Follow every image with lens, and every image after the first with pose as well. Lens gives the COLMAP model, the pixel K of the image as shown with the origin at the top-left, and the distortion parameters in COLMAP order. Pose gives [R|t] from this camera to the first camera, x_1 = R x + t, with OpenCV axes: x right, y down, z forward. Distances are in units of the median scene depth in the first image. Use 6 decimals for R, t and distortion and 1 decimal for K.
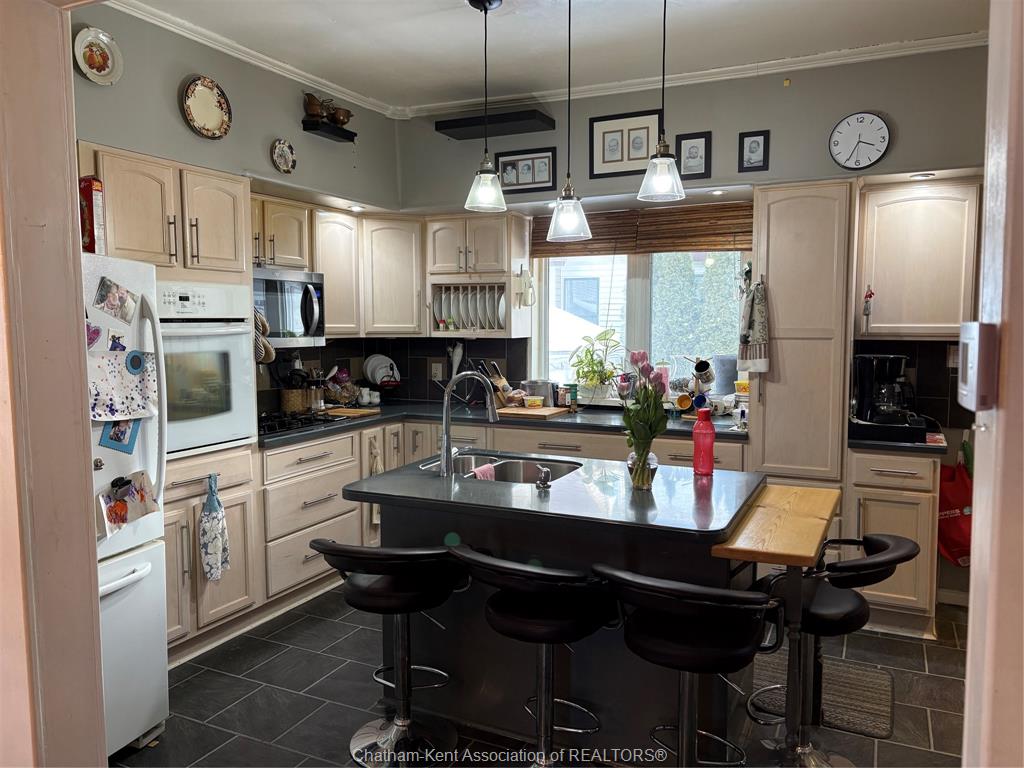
lens RADIAL K [[746.6, 0, 512.0], [0, 746.6, 384.0], [0, 0, 1]] dist [0.056474, -0.063474]
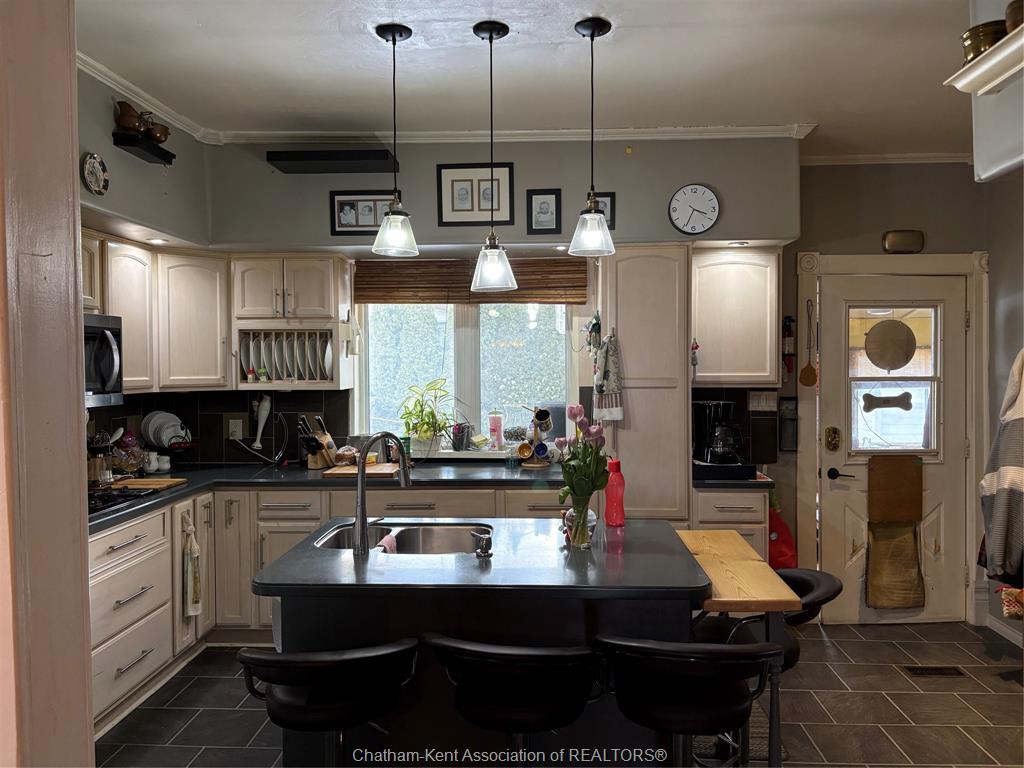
lens RADIAL K [[746.6, 0, 512.0], [0, 746.6, 384.0], [0, 0, 1]] dist [0.056474, -0.063474]
pose [[0.926897, -0.014138, 0.375050, -0.162255], [0.036066, 0.998021, -0.051513, -0.014909], [-0.373579, 0.061274, 0.925572, 0.074745]]
